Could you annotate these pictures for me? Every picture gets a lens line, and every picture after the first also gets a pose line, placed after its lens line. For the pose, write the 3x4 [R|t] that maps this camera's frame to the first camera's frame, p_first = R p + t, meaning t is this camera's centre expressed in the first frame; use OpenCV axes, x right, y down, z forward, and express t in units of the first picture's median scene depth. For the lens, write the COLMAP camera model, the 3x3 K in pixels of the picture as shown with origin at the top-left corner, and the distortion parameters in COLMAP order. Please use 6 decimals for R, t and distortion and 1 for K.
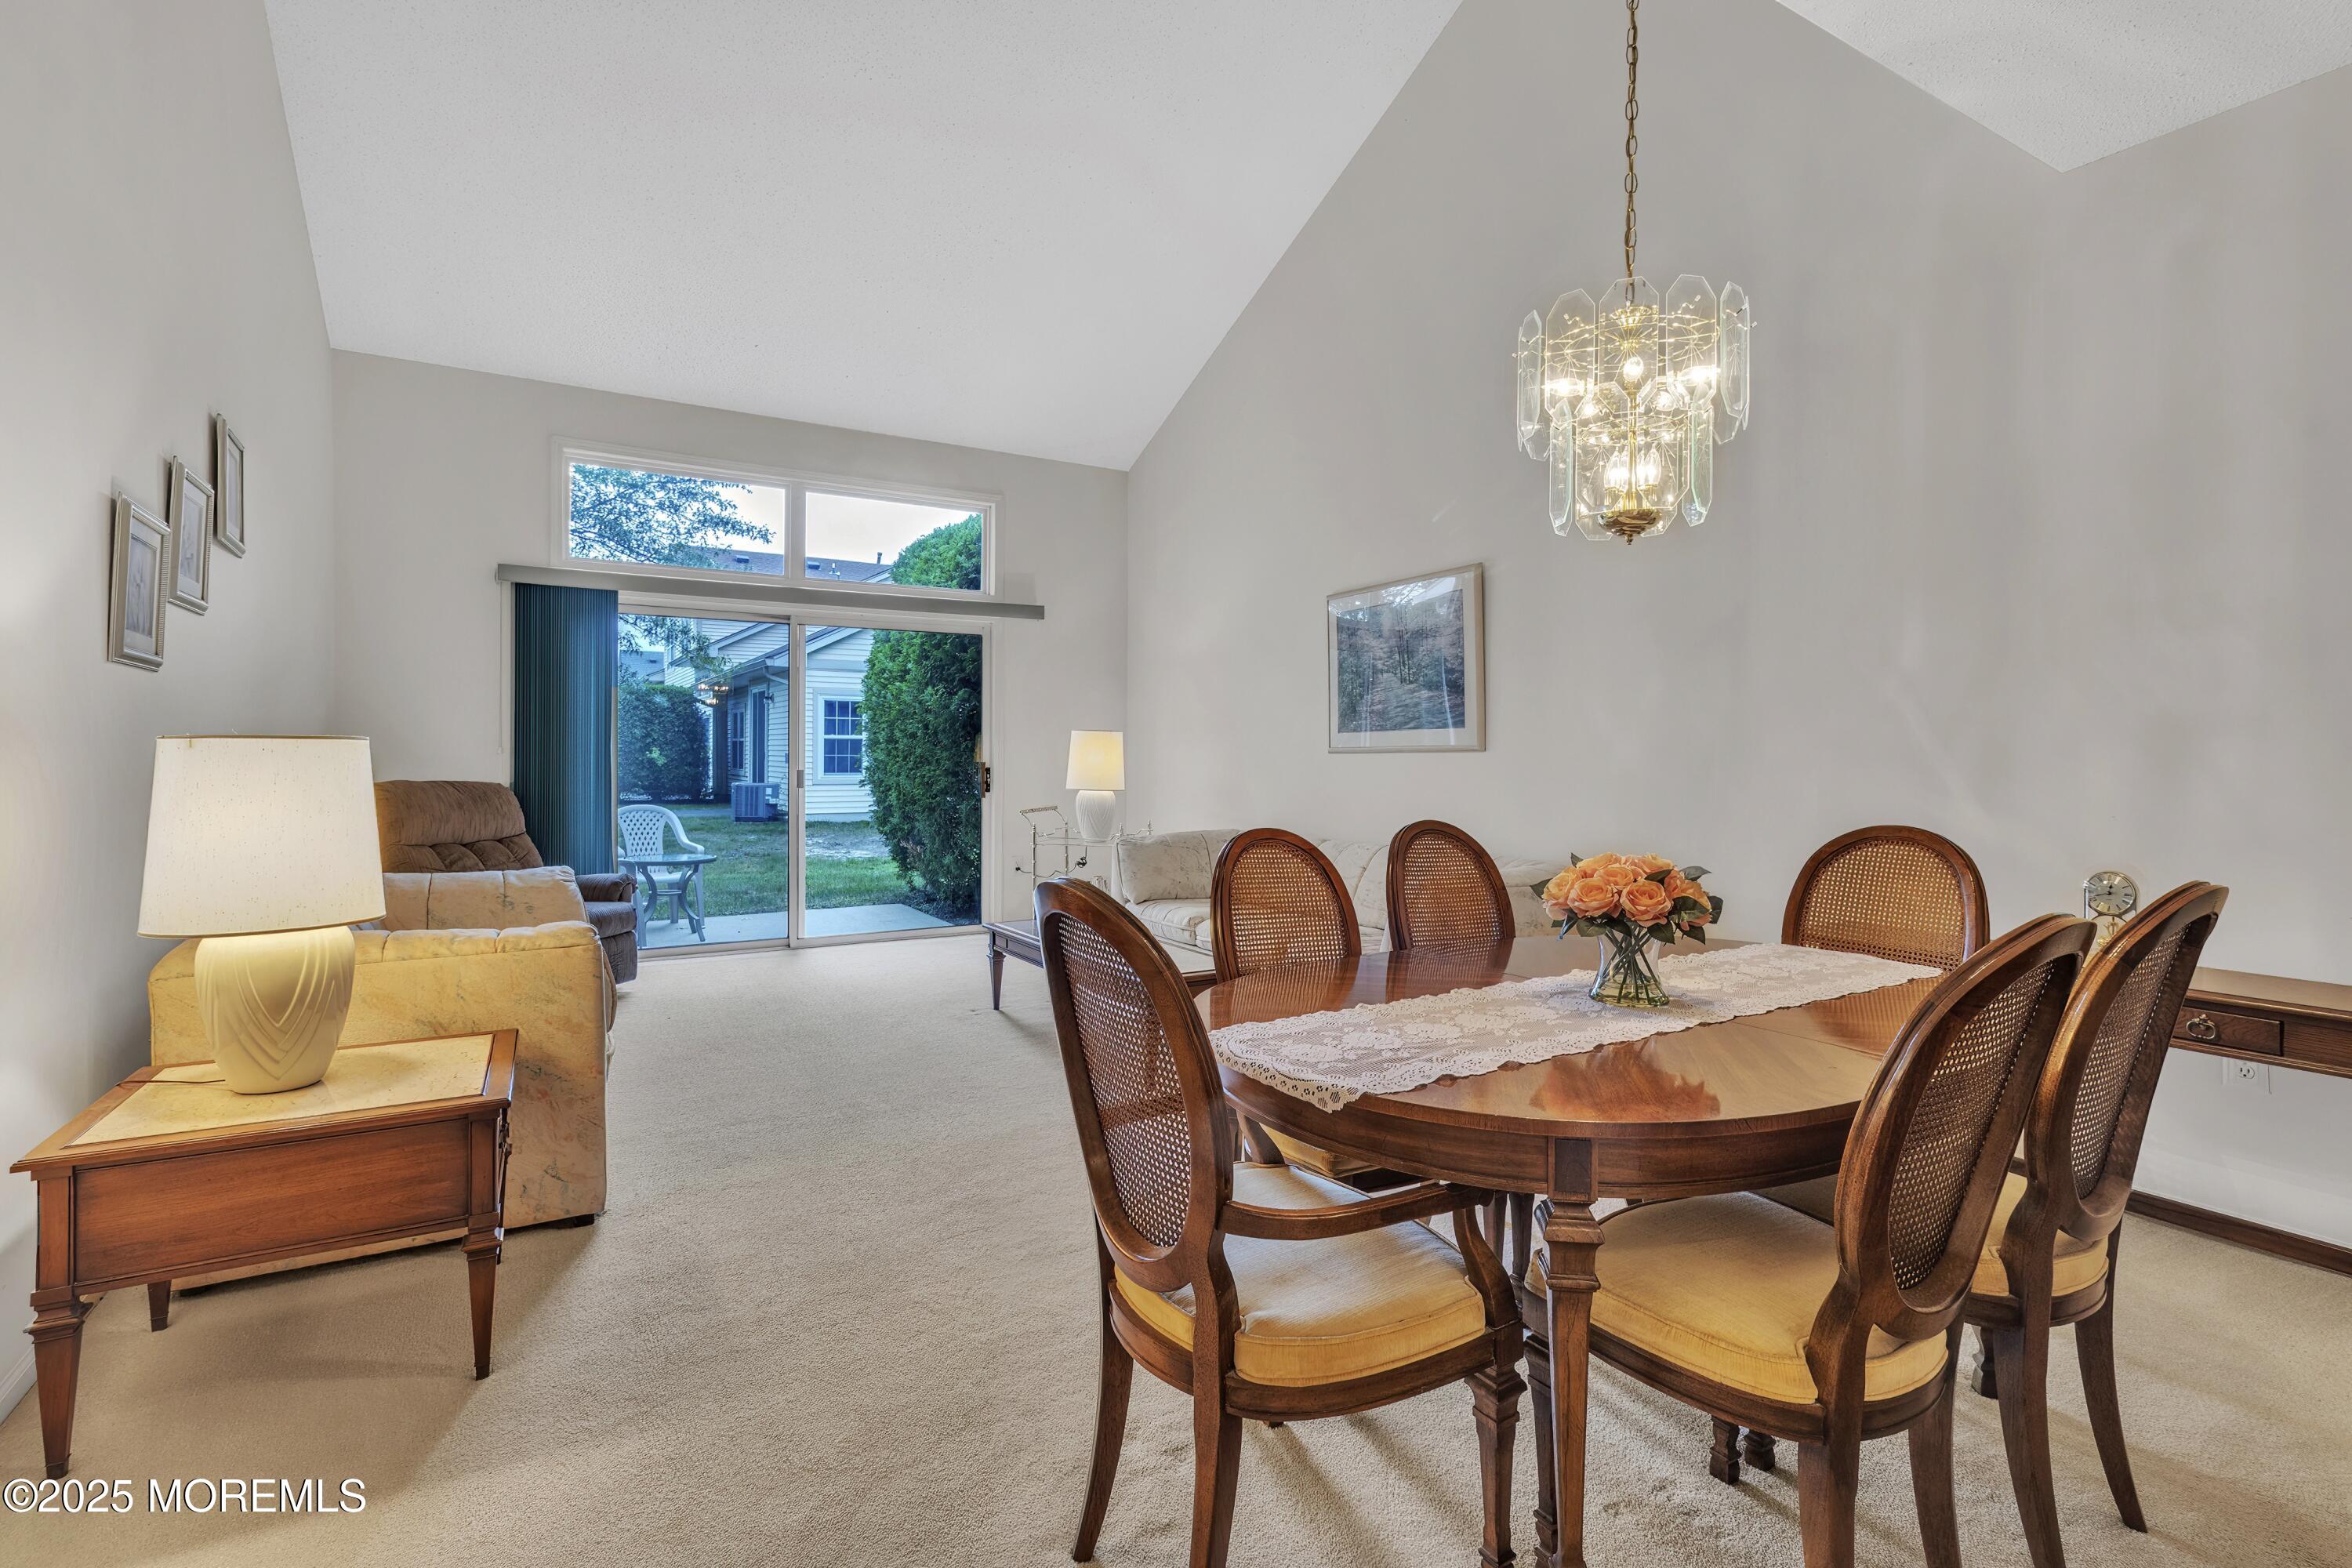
lens RADIAL K [[1103.4, 0, 1178.4], [0, 1103.4, 731.5], [0, 0, 1]] dist [-0.001868, -0.000021]
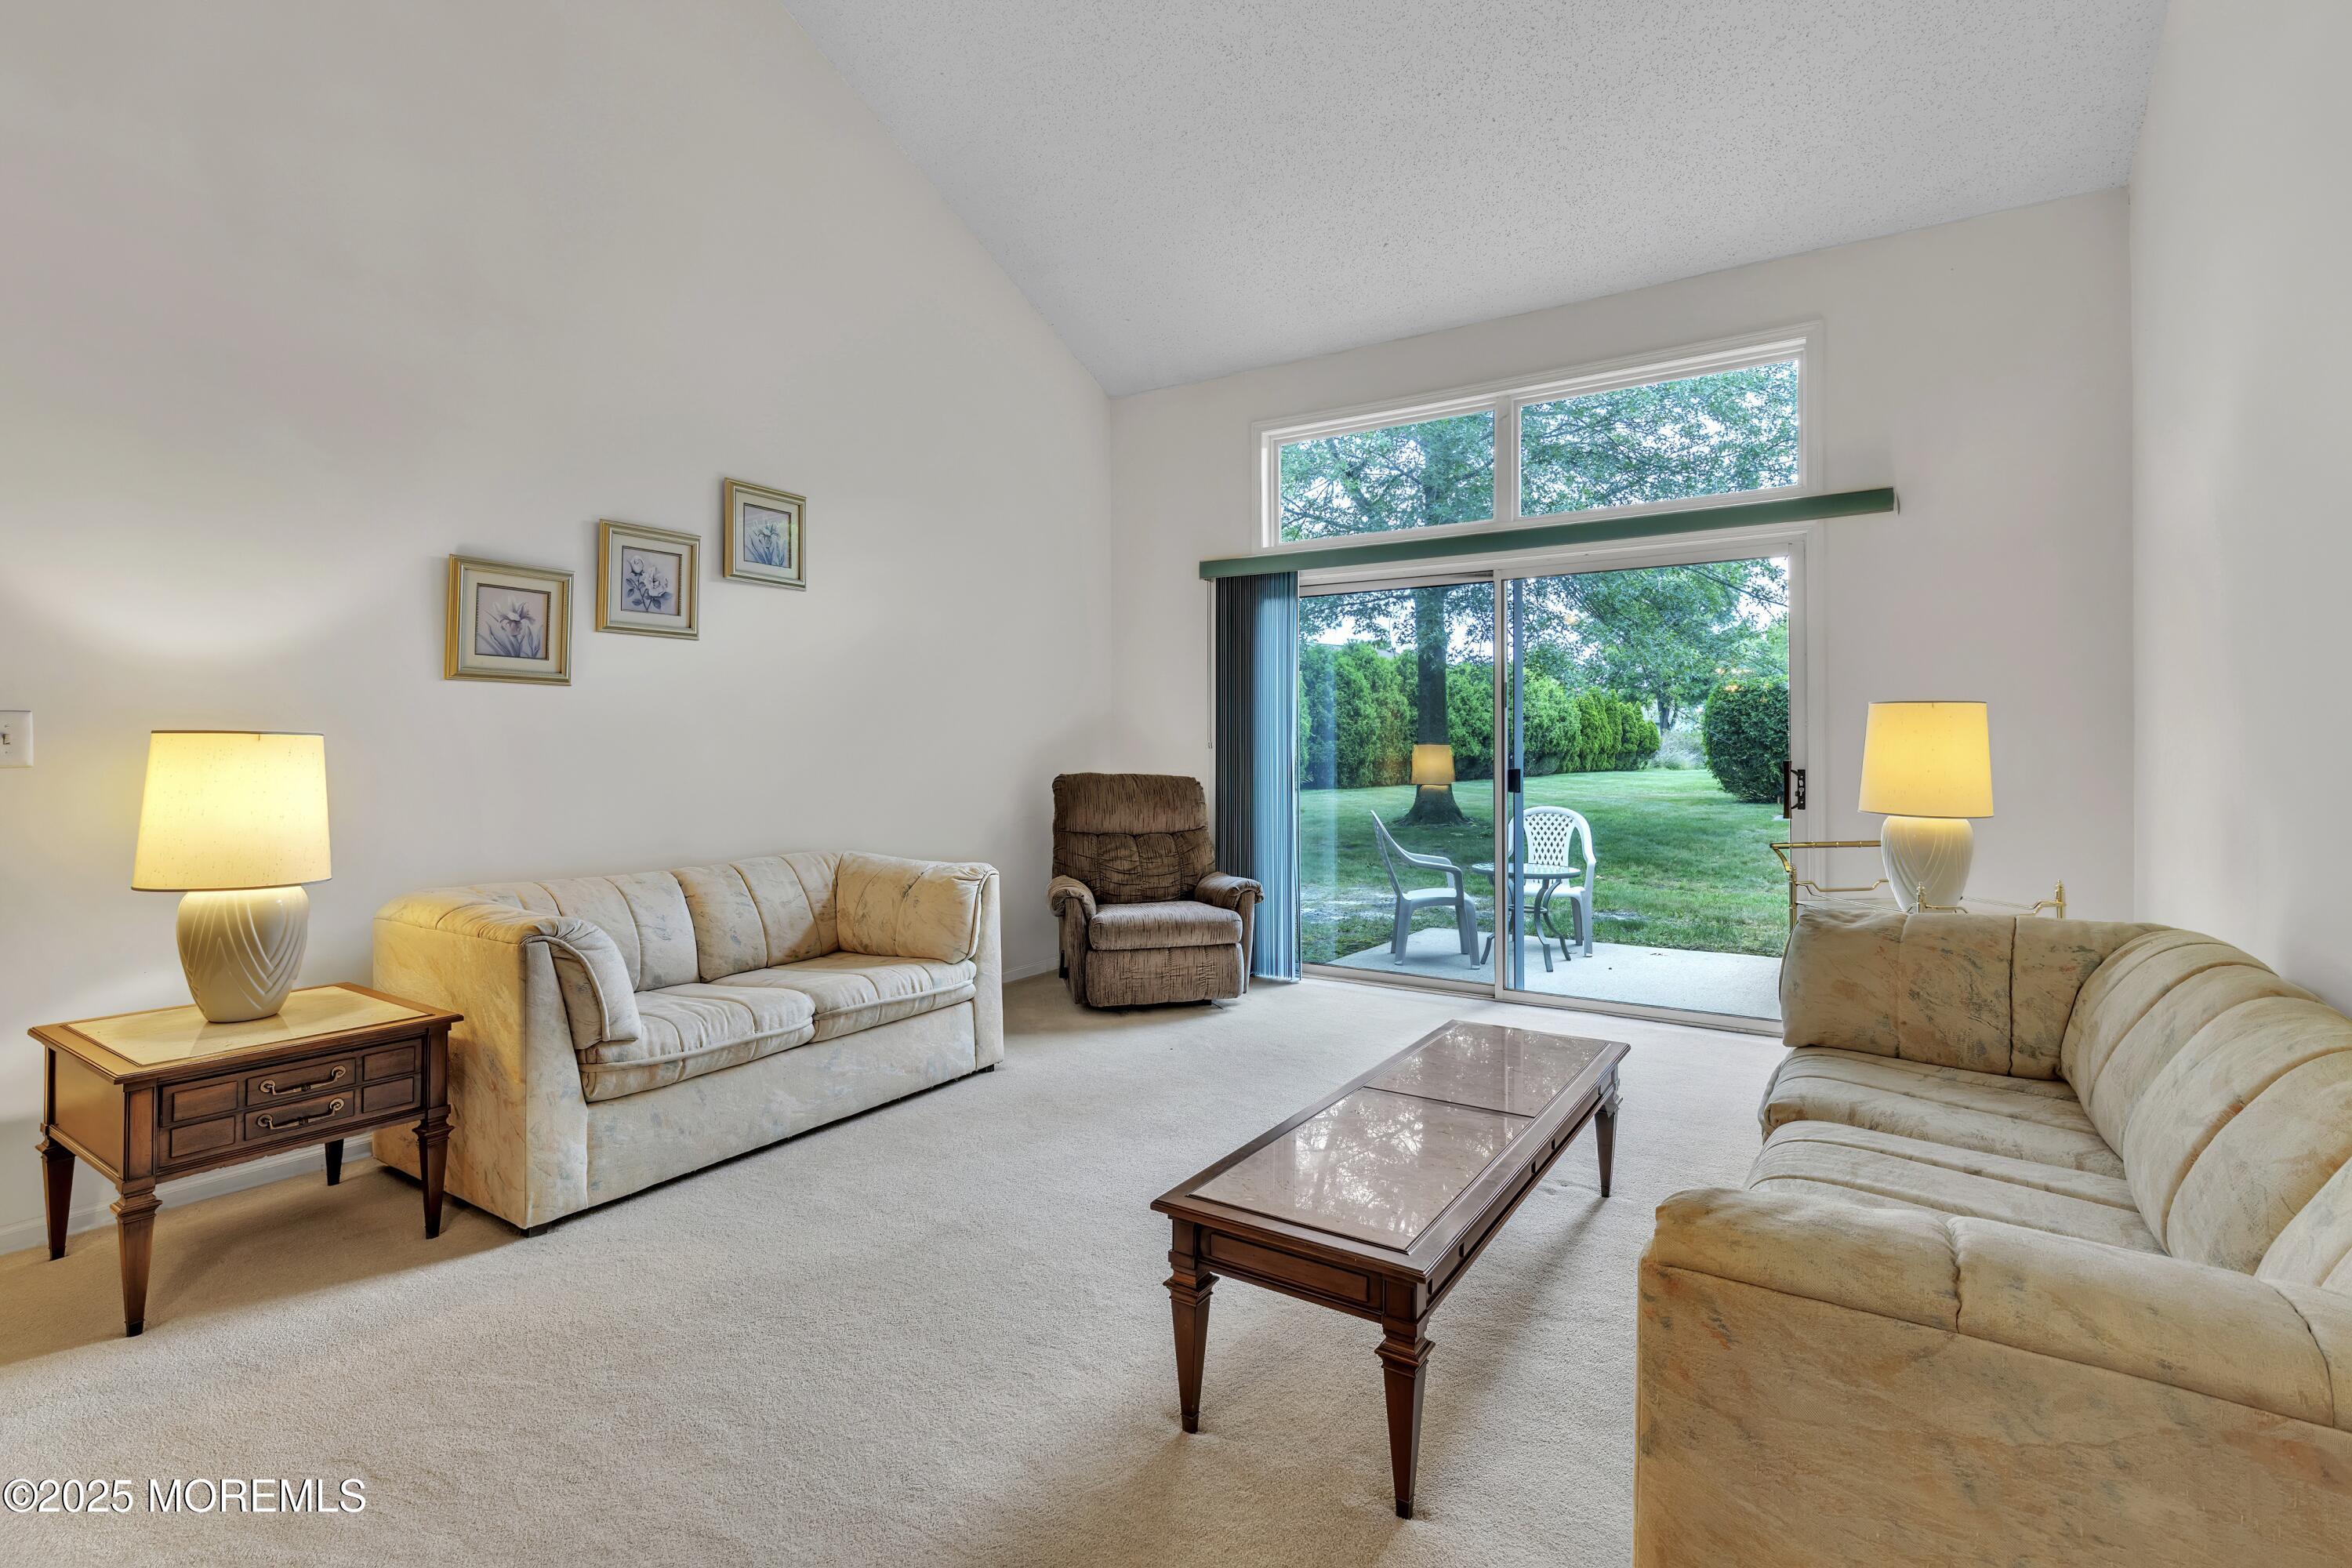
lens RADIAL K [[1103.4, 0, 1178.4], [0, 1103.4, 731.5], [0, 0, 1]] dist [-0.001868, -0.000021]
pose [[0.436493, -0.017288, -0.899541, 0.278636], [0.016489, 0.999801, -0.011213, 0.015574], [0.899556, -0.009938, 0.436692, 0.520654]]
